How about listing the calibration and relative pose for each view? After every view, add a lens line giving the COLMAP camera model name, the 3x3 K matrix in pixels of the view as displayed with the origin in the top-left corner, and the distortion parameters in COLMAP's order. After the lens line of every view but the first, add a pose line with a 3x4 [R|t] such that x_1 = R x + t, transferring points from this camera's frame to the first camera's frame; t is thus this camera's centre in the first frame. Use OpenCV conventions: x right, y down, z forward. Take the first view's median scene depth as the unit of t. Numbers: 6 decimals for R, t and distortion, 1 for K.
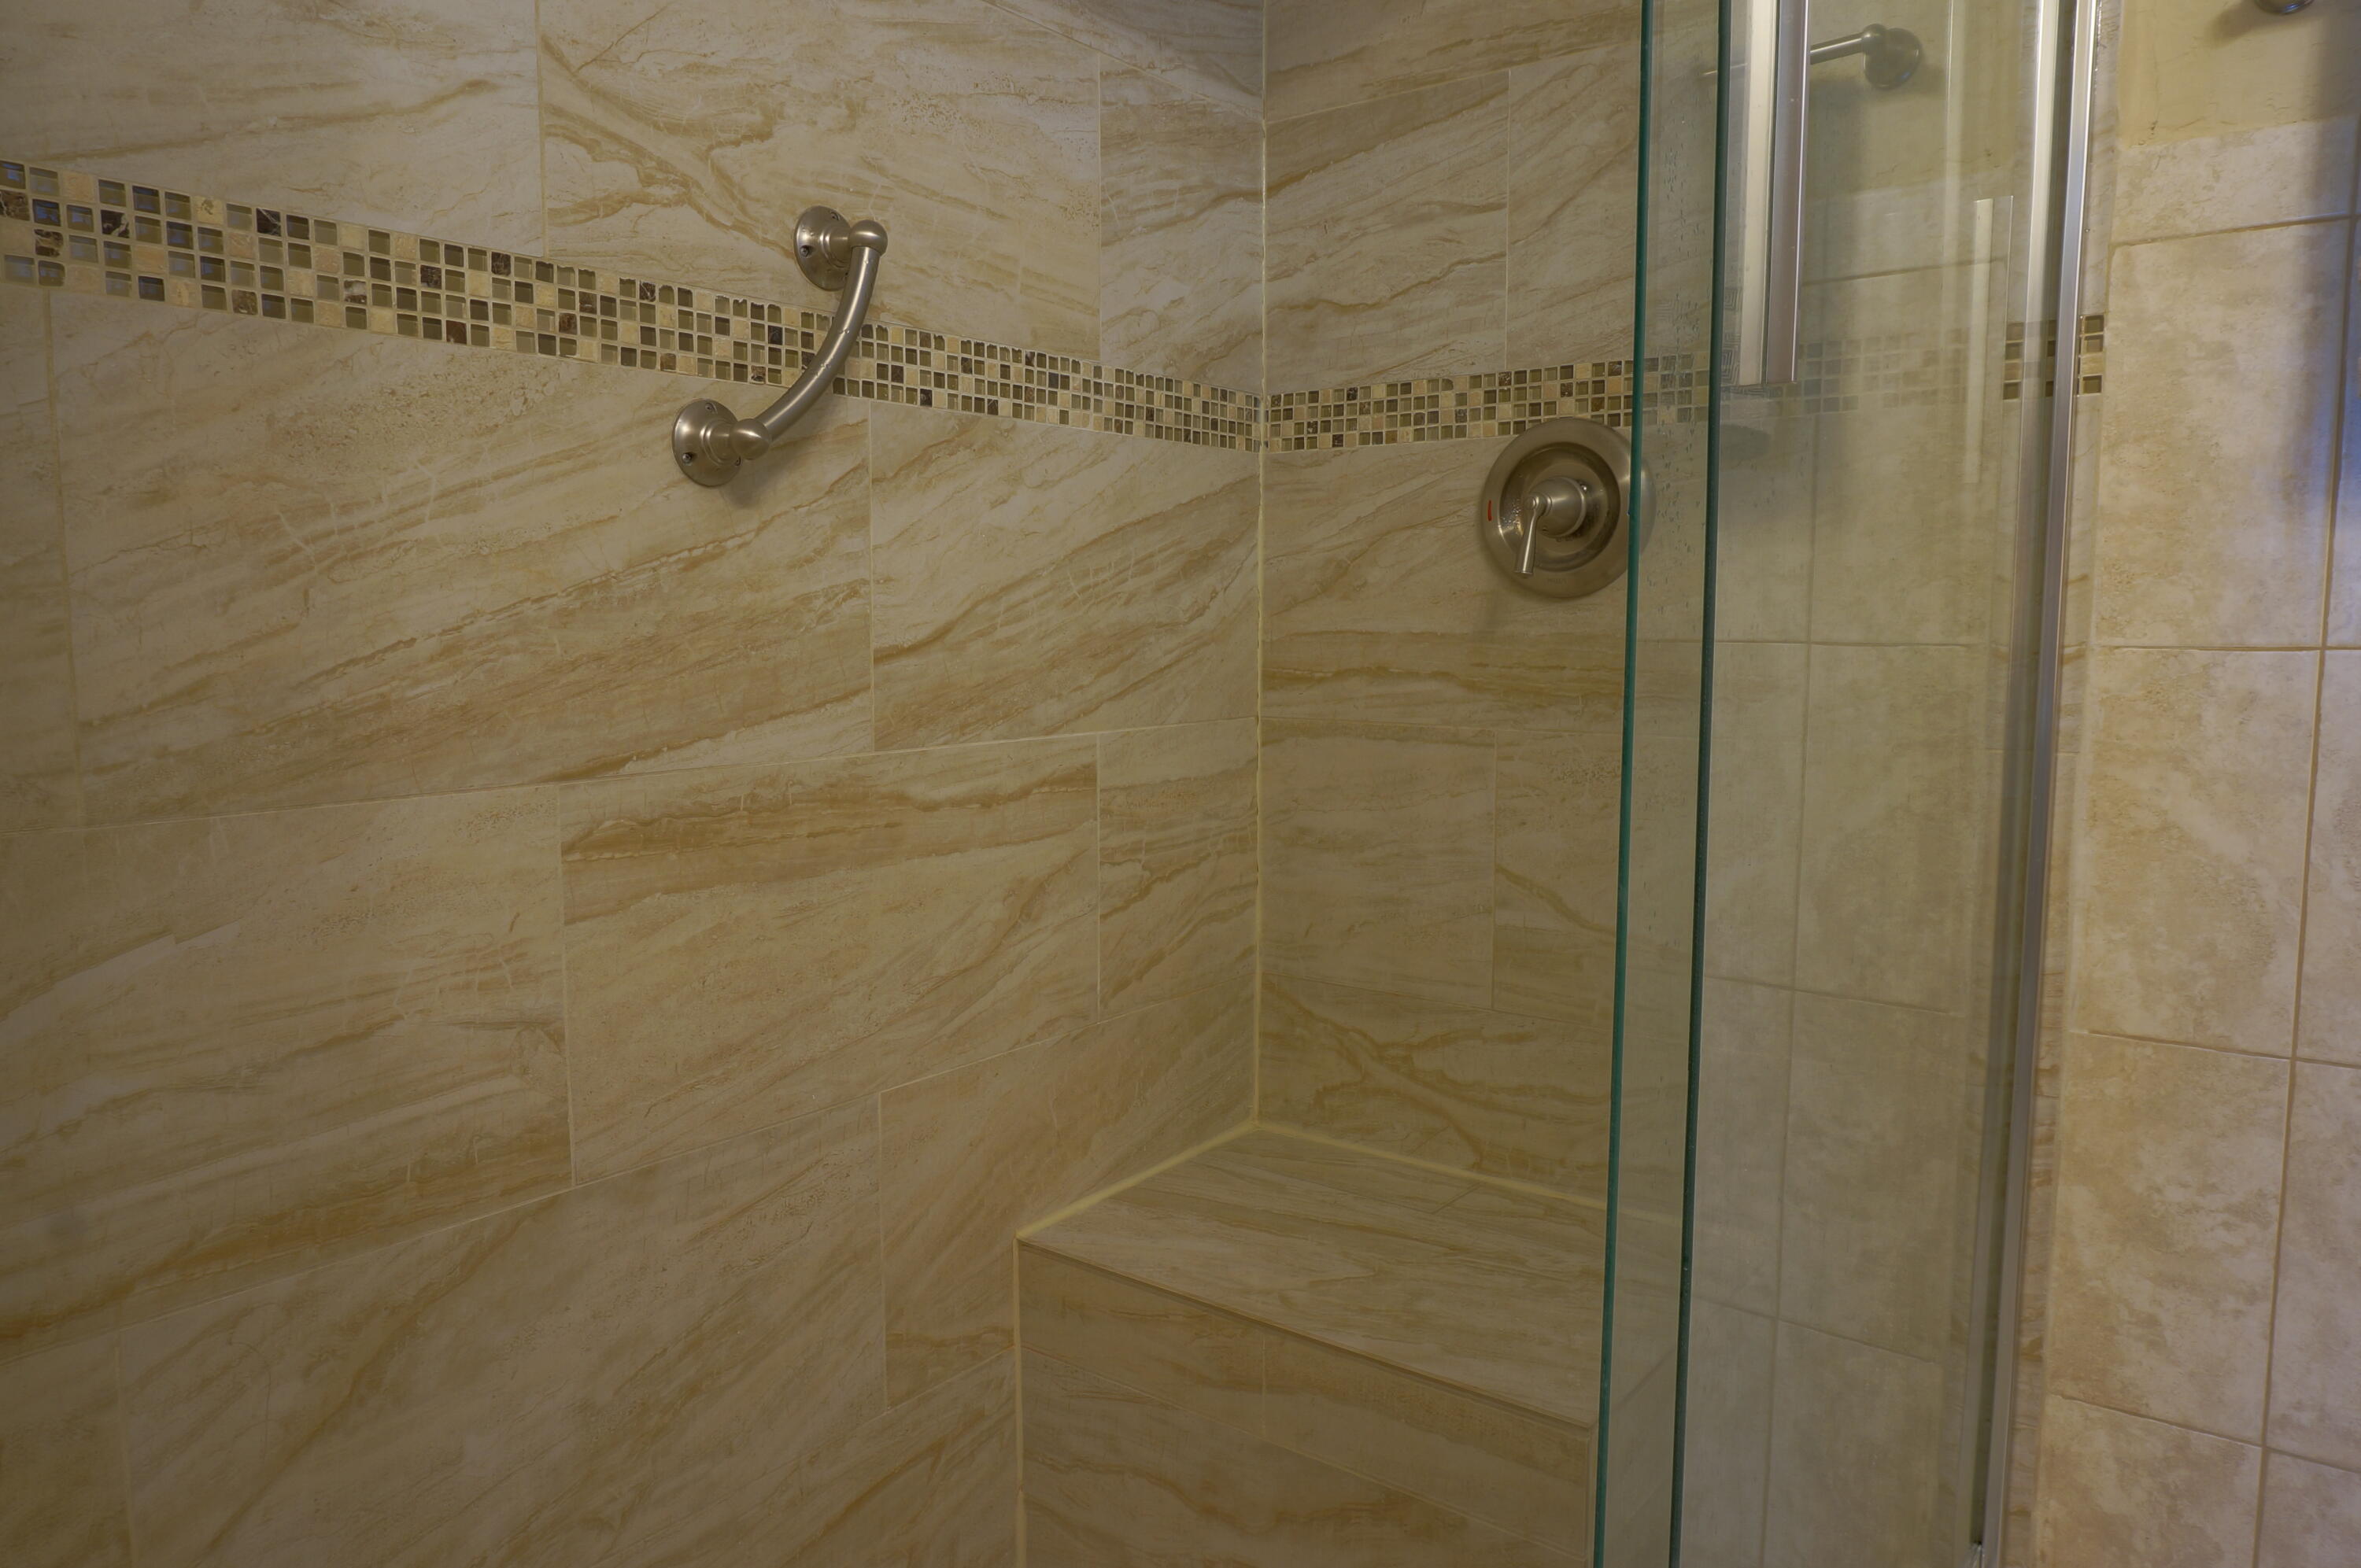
lens RADIAL K [[1599.7, 0, 1172.9], [0, 1599.7, 784.0], [0, 0, 1]] dist [-0.040302, 0.031496]
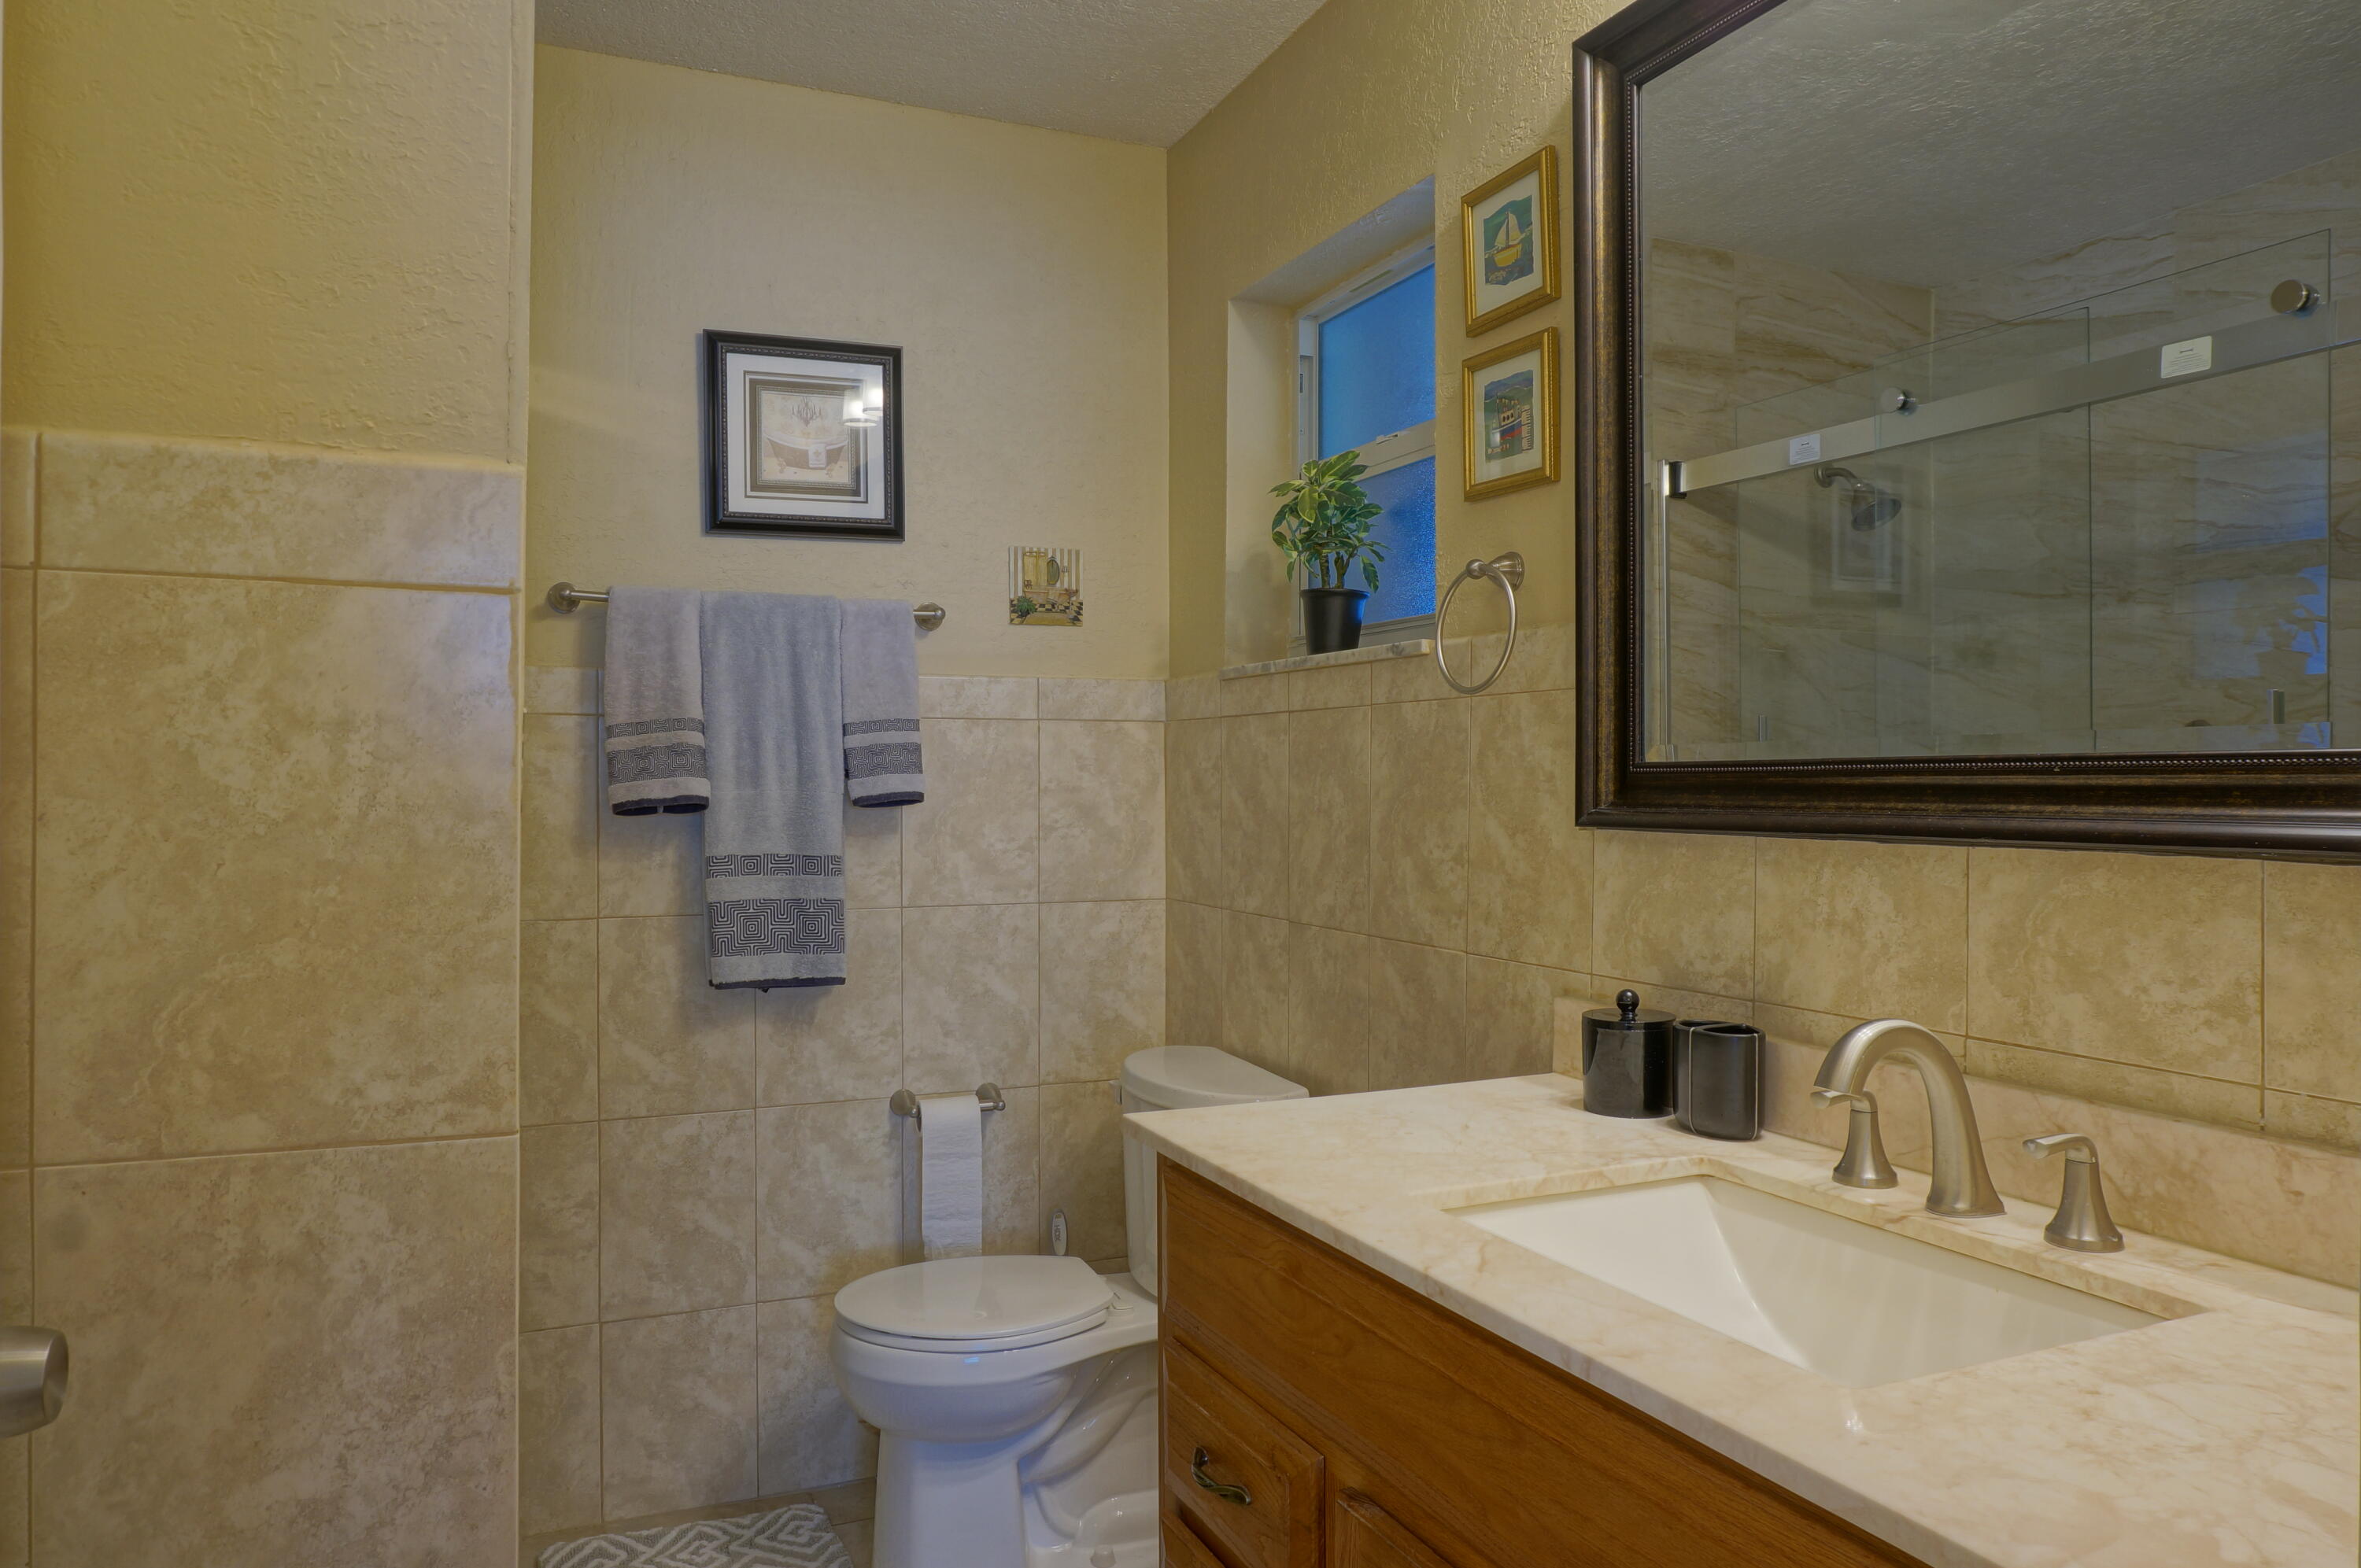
lens RADIAL K [[1599.7, 0, 1171.0], [0, 1599.7, 796.3], [0, 0, 1]] dist [-0.040302, 0.031496]
pose [[0.477964, -0.005433, 0.878363, -0.675260], [0.089466, 0.995081, -0.042529, -0.081181], [-0.873811, 0.098911, 0.476099, -0.602079]]
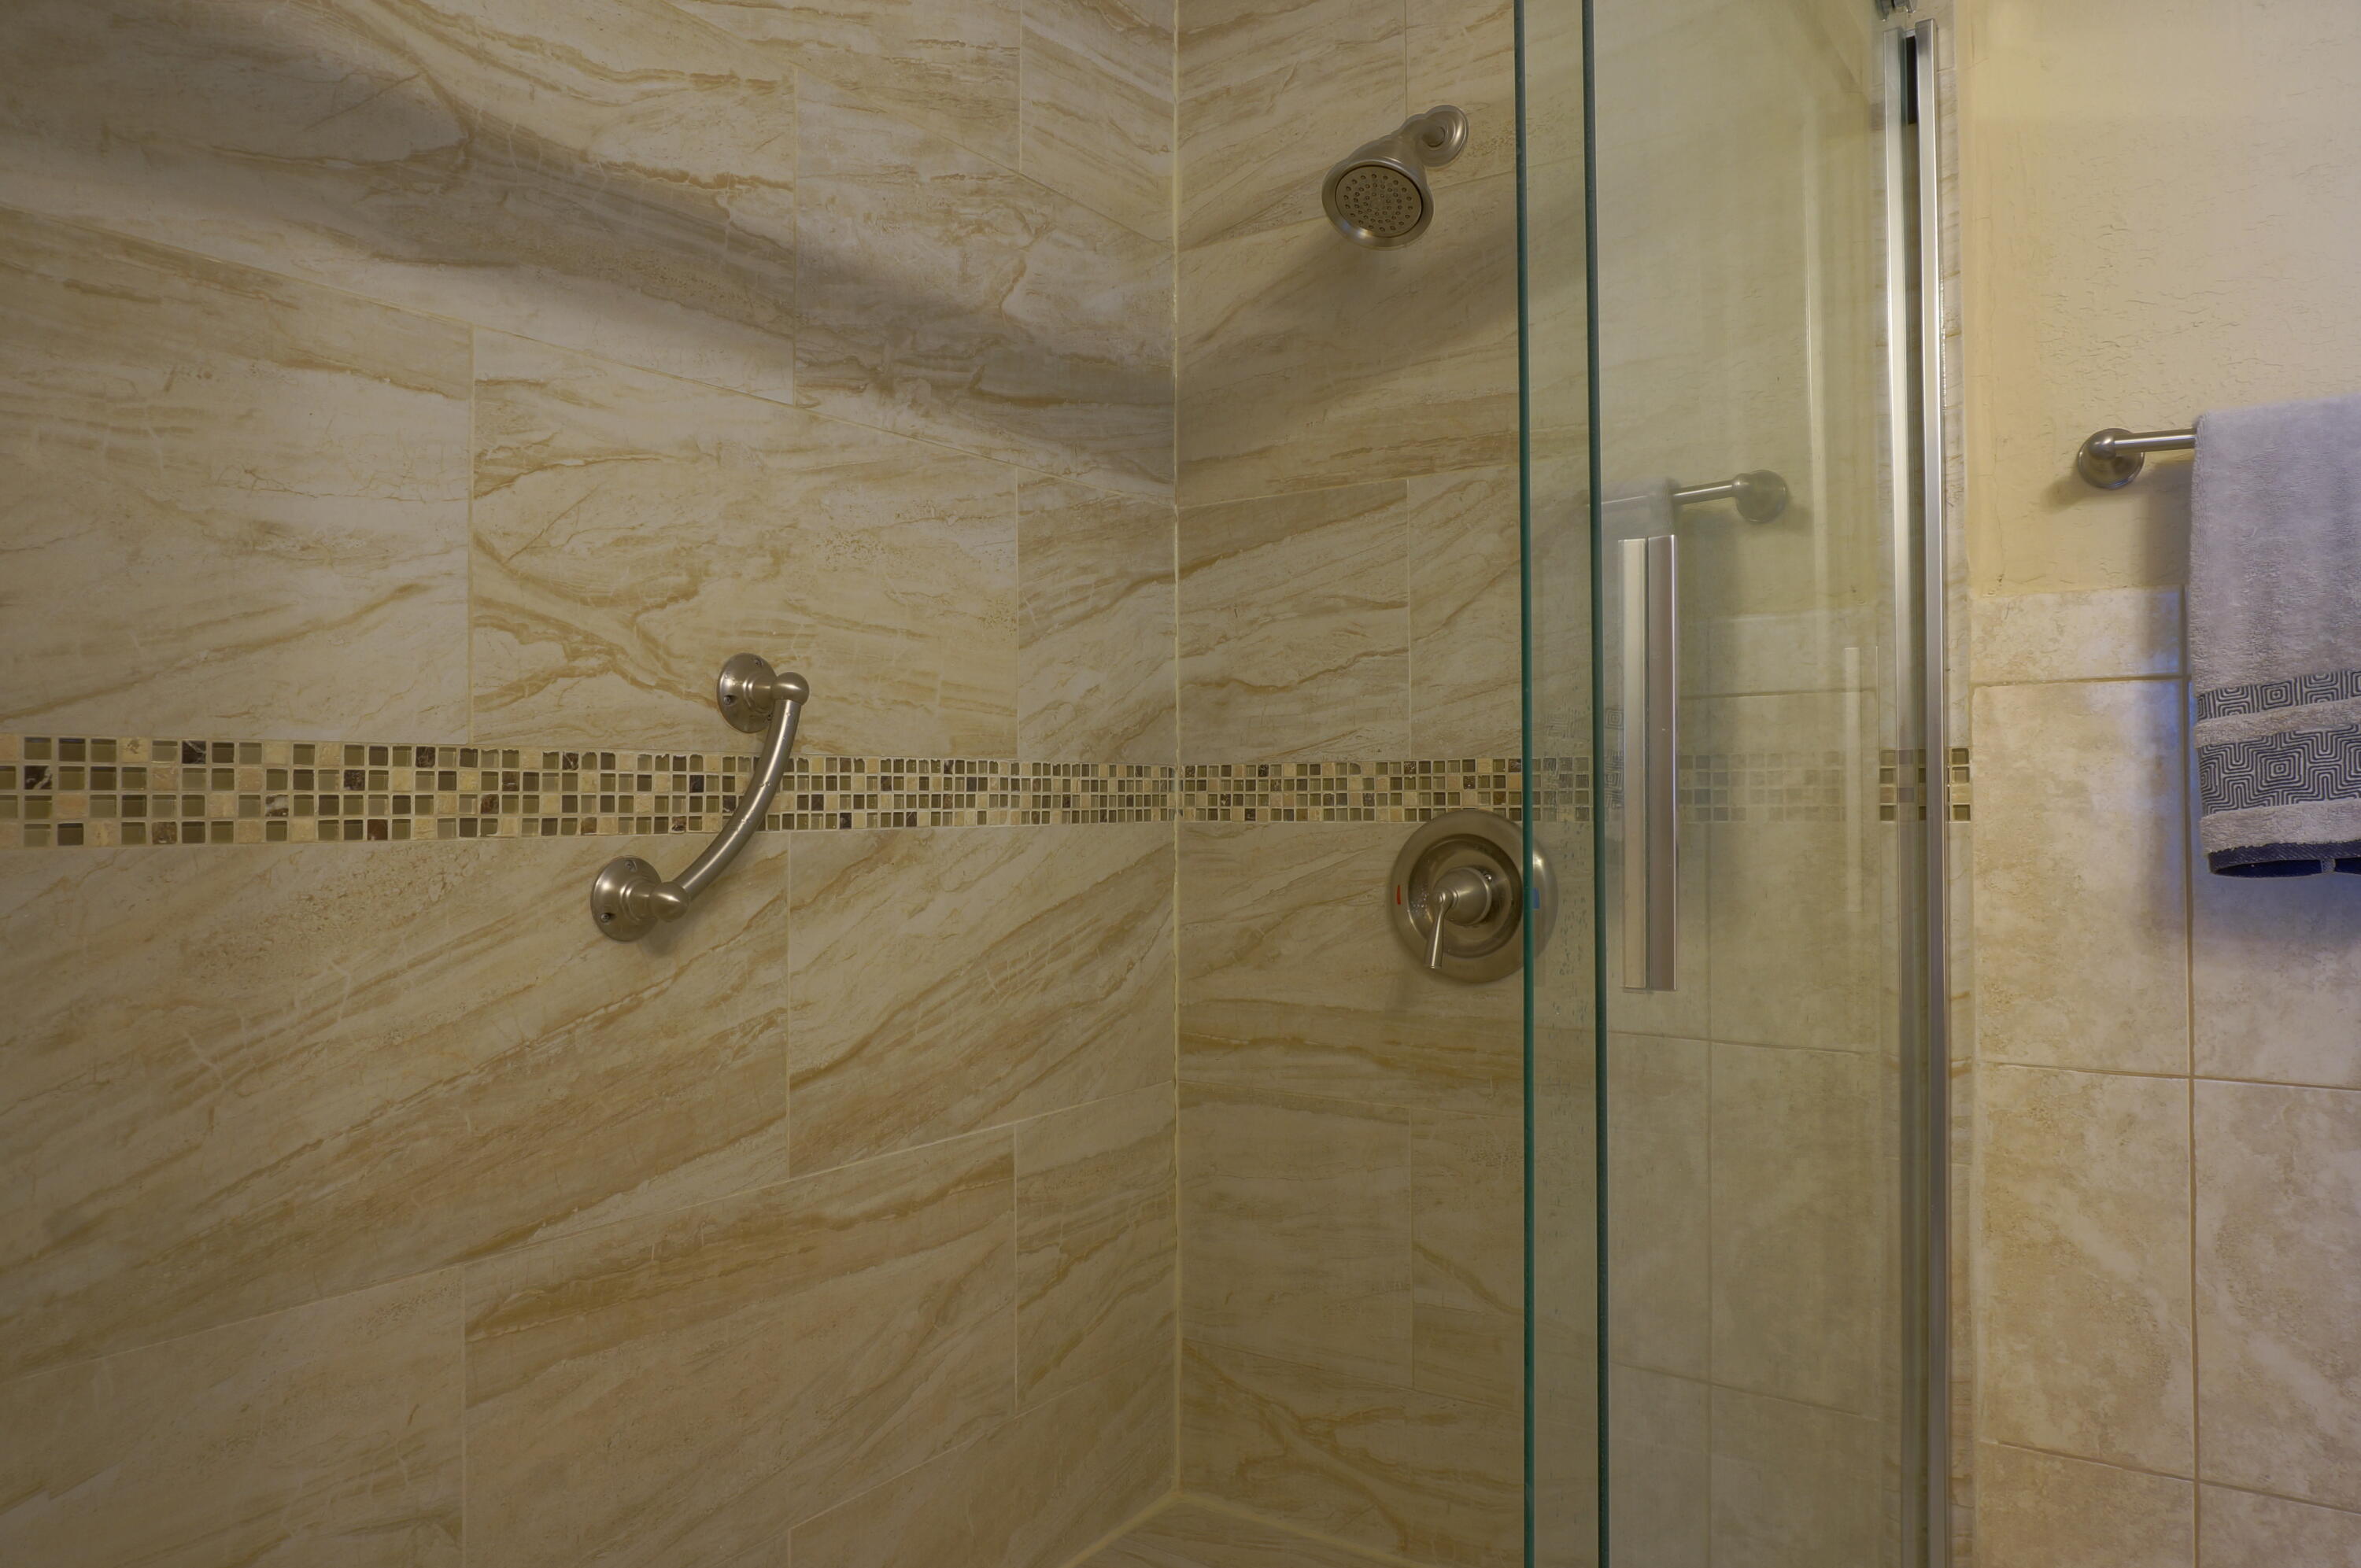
lens RADIAL K [[1599.7, 0, 1173.1], [0, 1599.7, 792.8], [0, 0, 1]] dist [-0.040302, 0.031496]
pose [[0.998774, -0.003927, 0.049338, 0.004013], [0.009659, 0.993145, -0.116490, -0.143544], [-0.048542, 0.116824, 0.991966, -0.024379]]
